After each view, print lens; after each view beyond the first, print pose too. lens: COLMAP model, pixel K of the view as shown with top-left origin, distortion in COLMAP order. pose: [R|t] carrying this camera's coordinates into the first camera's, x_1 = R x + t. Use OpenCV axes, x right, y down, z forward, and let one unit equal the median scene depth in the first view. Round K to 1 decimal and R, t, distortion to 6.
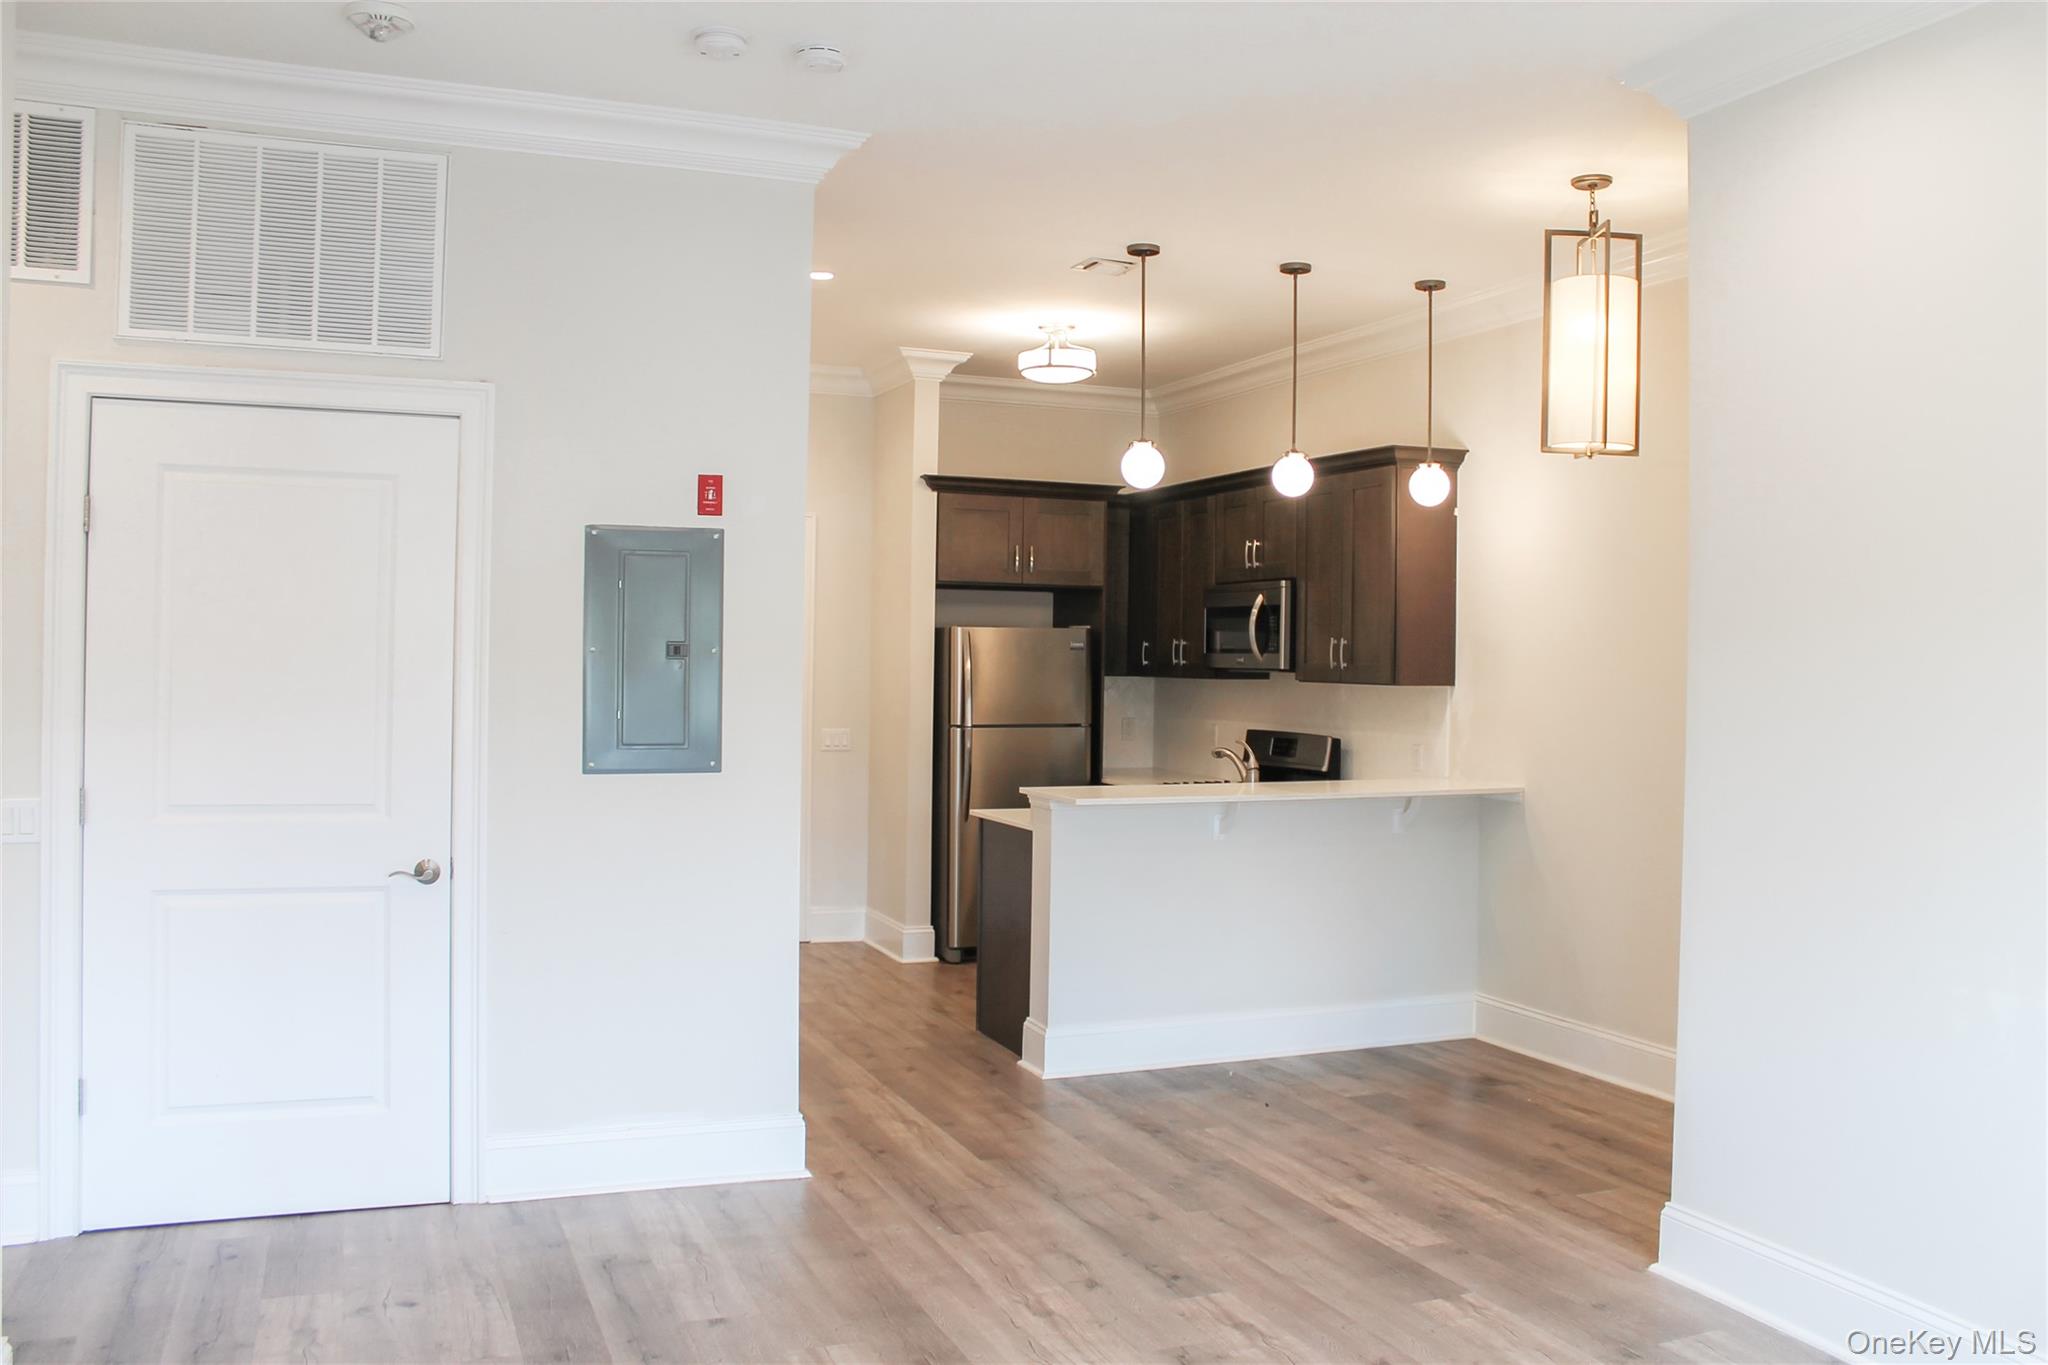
lens RADIAL K [[1735.9, 0, 1022.6], [0, 1735.9, 680.2], [0, 0, 1]] dist [-0.123613, 0.078558]
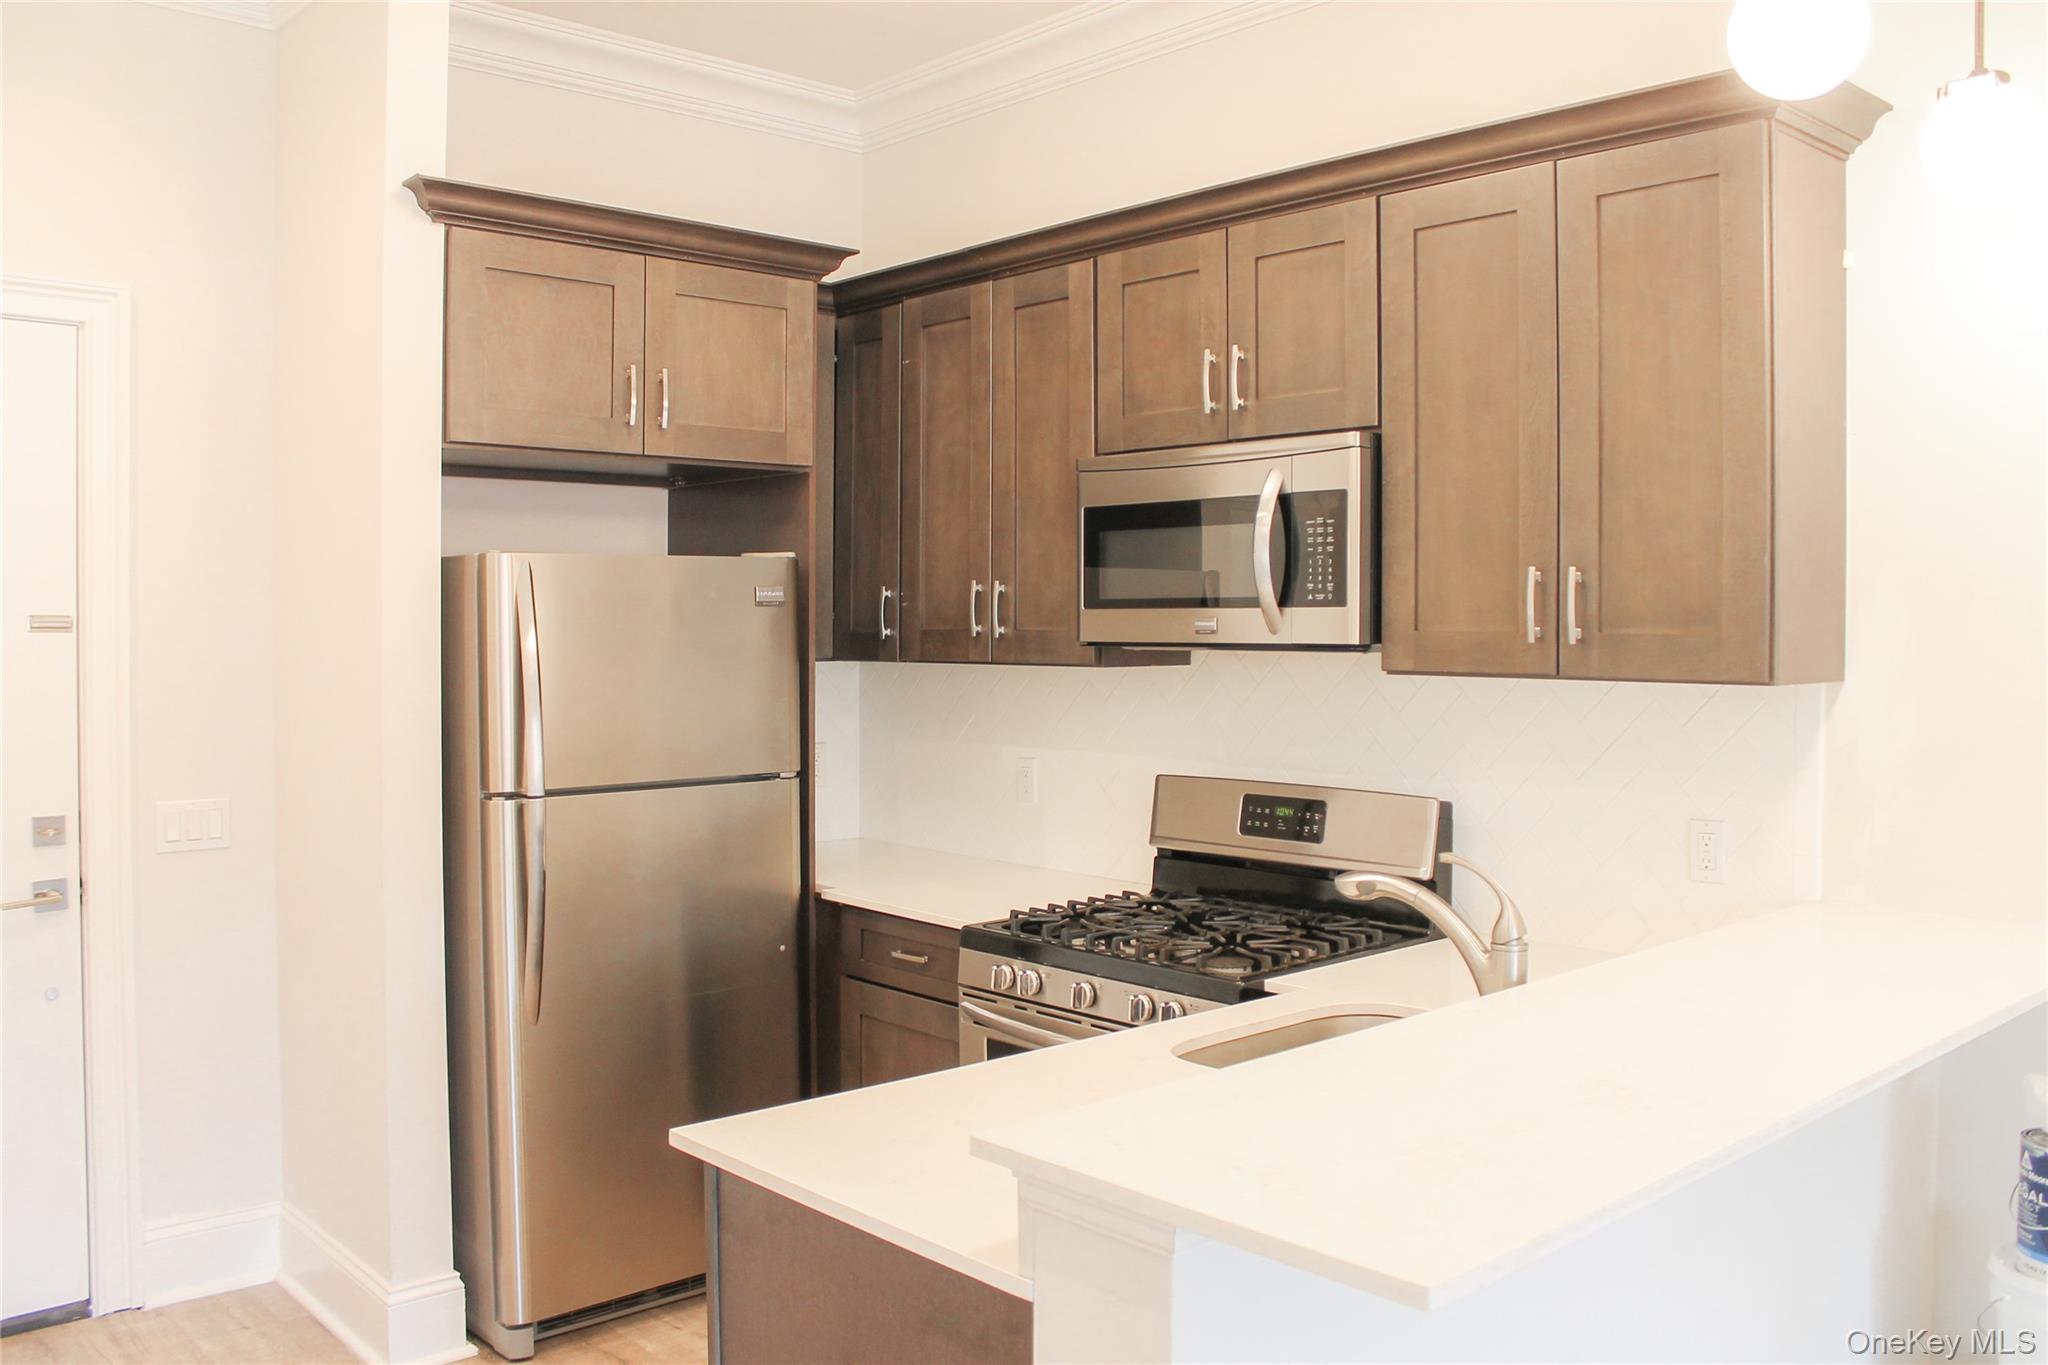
lens RADIAL K [[1735.9, 0, 1026.4], [0, 1735.9, 674.6], [0, 0, 1]] dist [-0.123613, 0.078558]
pose [[0.938458, -0.020917, 0.344758, -0.061047], [0.014953, 0.999689, 0.019950, -0.007864], [-0.345068, -0.013567, 0.938480, 0.572692]]
